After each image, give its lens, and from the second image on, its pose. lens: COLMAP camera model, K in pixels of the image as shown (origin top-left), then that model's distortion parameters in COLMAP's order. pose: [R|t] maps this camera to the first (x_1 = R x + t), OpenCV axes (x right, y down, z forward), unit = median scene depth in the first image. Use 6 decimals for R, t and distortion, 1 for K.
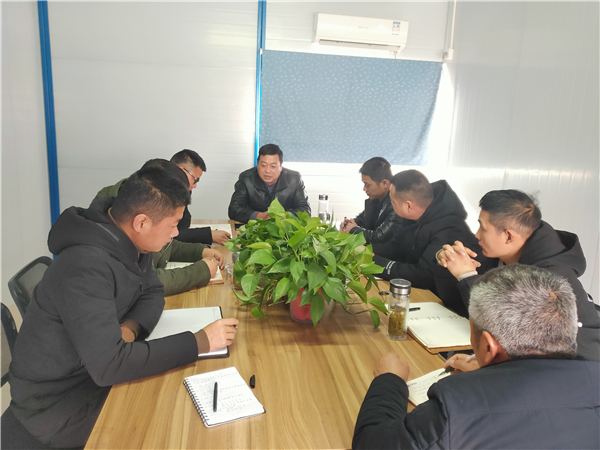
lens RADIAL K [[490.0, 0, 300.0], [0, 490.0, 225.0], [0, 0, 1]] dist [0.086770, -0.232808]
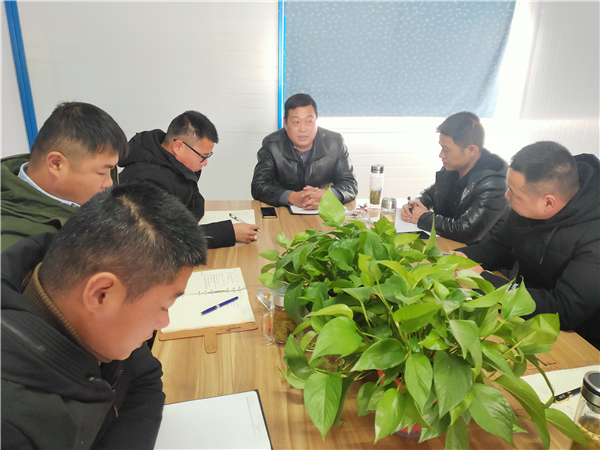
lens RADIAL K [[490.0, 0, 300.0], [0, 490.0, 225.0], [0, 0, 1]] dist [0.086770, -0.232808]
pose [[0.999514, -0.017527, -0.025779, -0.049690], [0.020281, 0.993640, 0.110767, -0.054677], [0.023674, -0.111236, 0.993512, 0.233077]]
